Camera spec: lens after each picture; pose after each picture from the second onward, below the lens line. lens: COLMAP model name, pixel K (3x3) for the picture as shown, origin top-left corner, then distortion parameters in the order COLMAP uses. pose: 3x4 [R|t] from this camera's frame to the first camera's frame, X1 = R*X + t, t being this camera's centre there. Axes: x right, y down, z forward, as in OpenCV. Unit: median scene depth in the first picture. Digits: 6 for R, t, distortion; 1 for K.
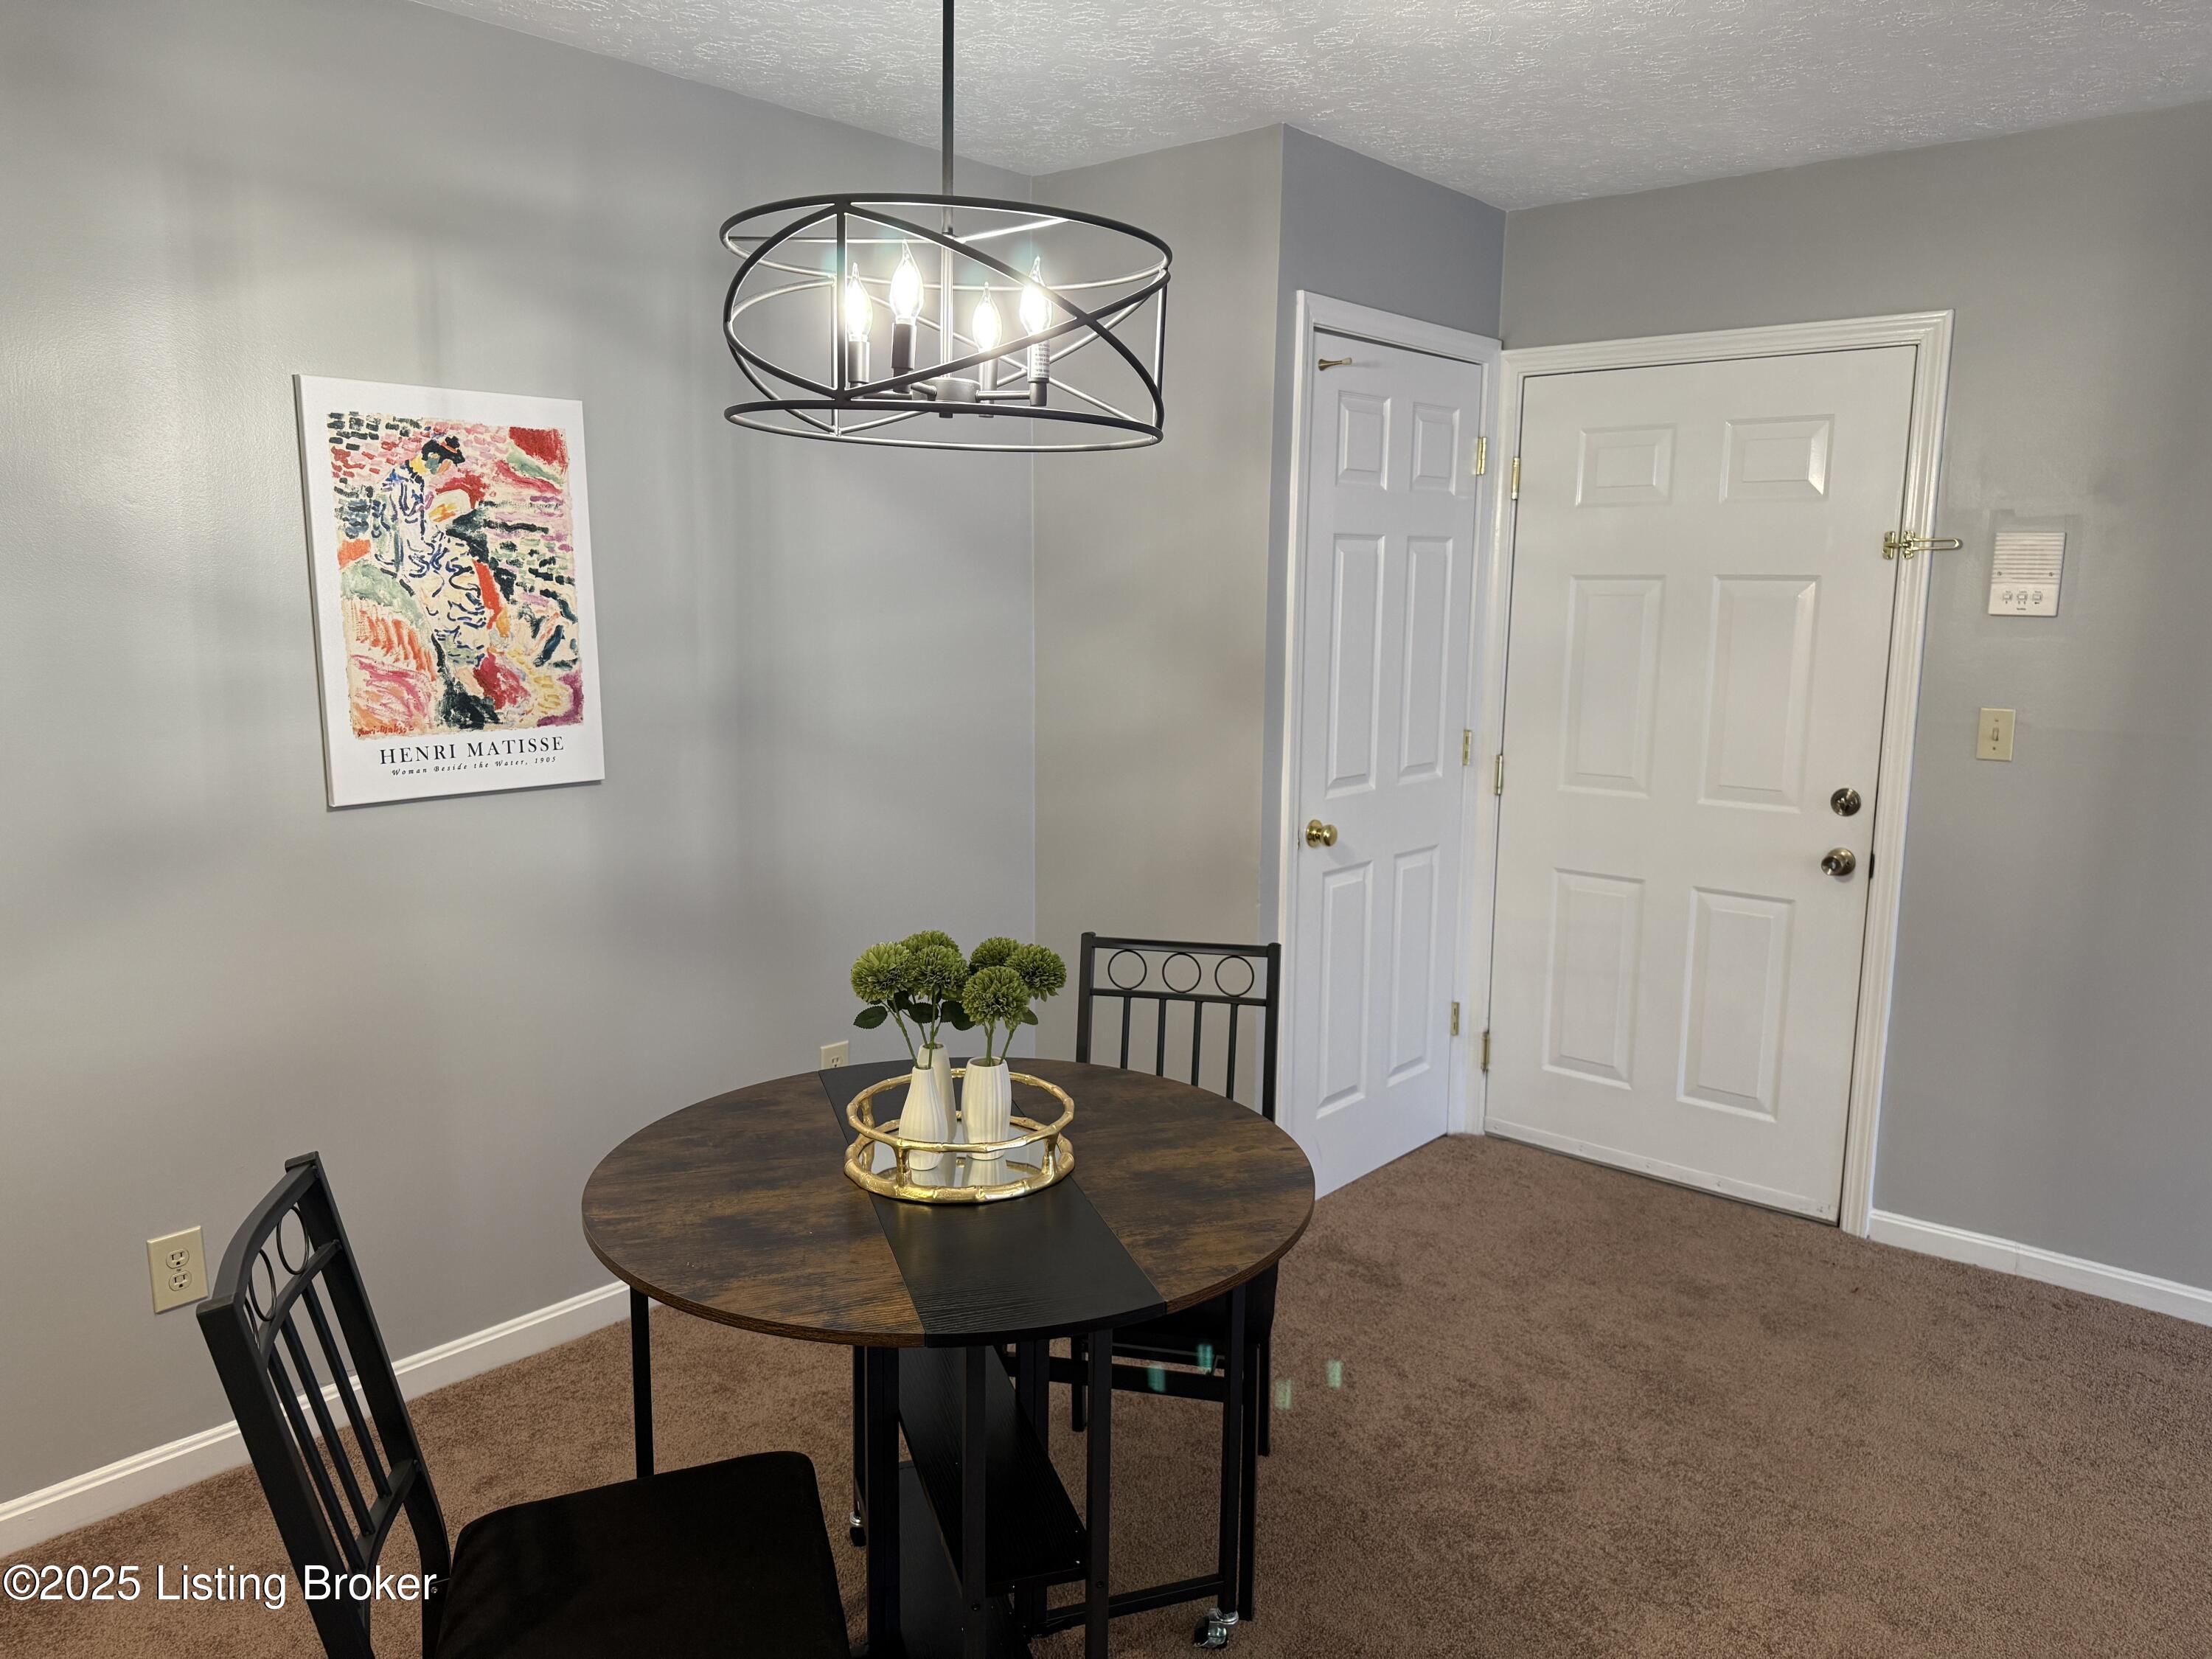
lens RADIAL K [[1542.2, 0, 1095.6], [0, 1542.2, 841.4], [0, 0, 1]] dist [0.032694, -0.044978]
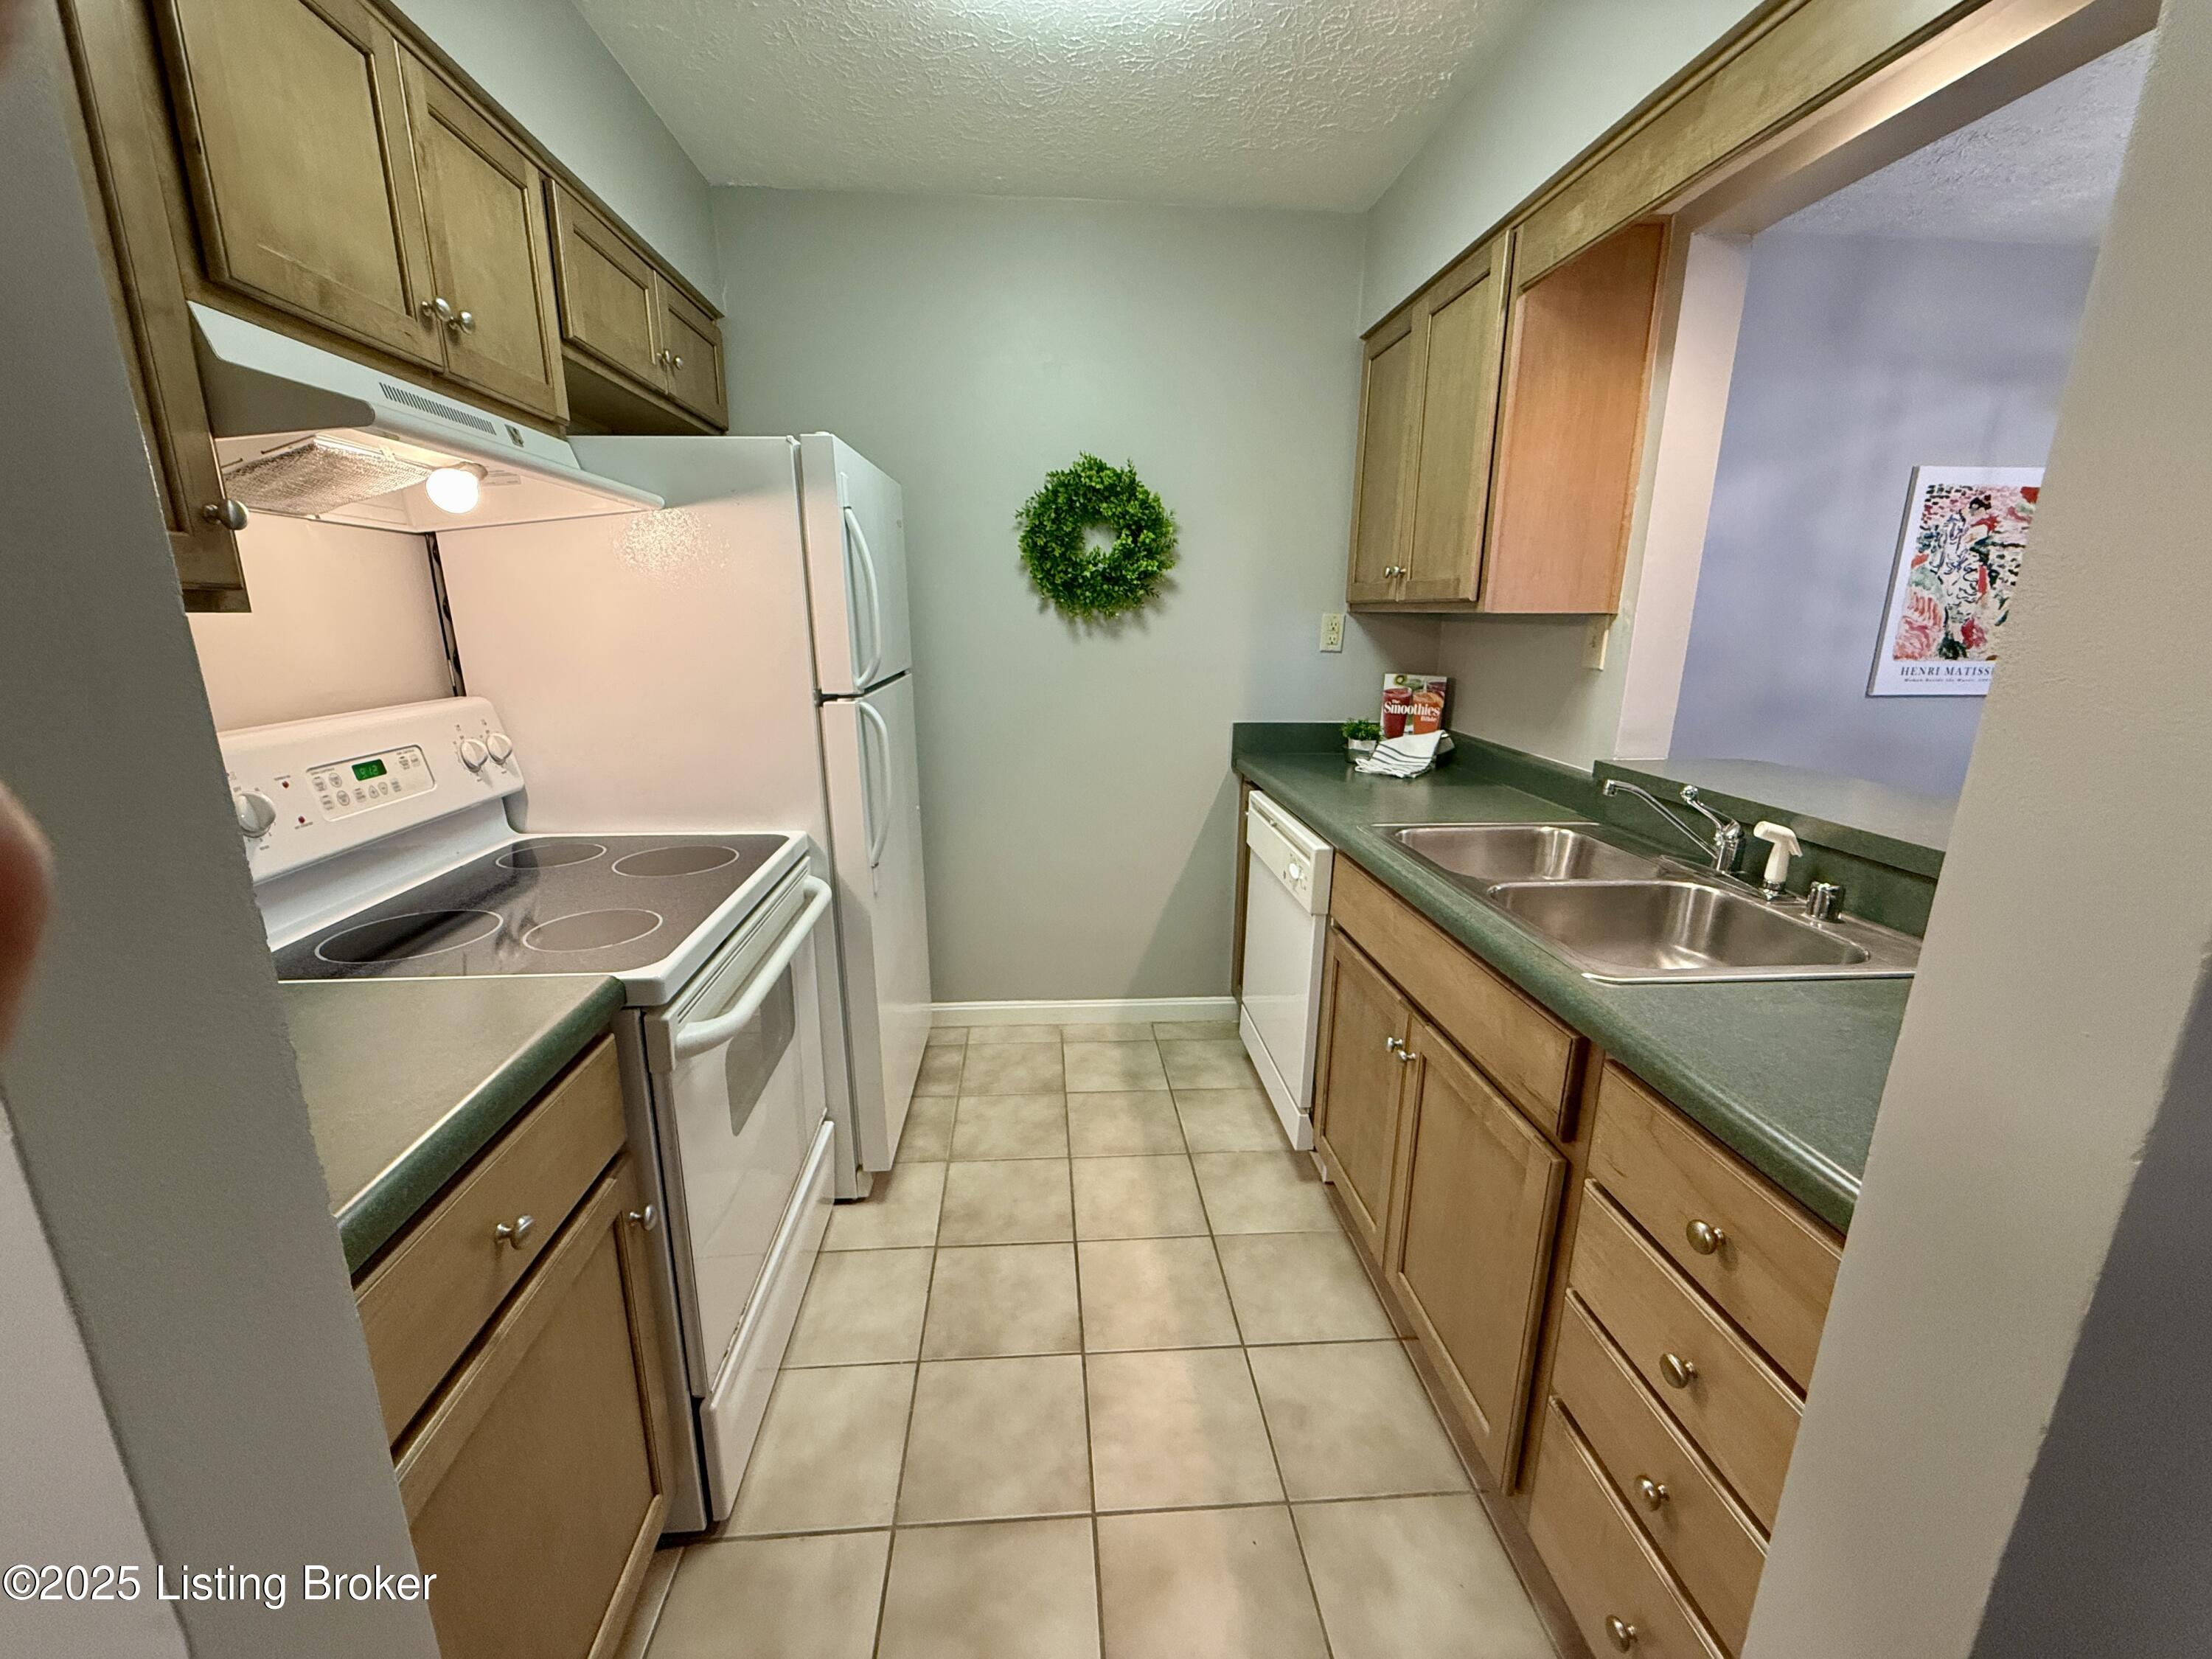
lens RADIAL K [[882.6, 0, 1099.5], [0, 882.6, 831.5], [0, 0, 1]] dist [0.003564, -0.001437]
pose [[0.717843, 0.165324, -0.676290, -0.392045], [-0.116919, 0.986227, 0.116988, 0.124473], [0.686317, -0.004908, 0.727286, -0.454193]]
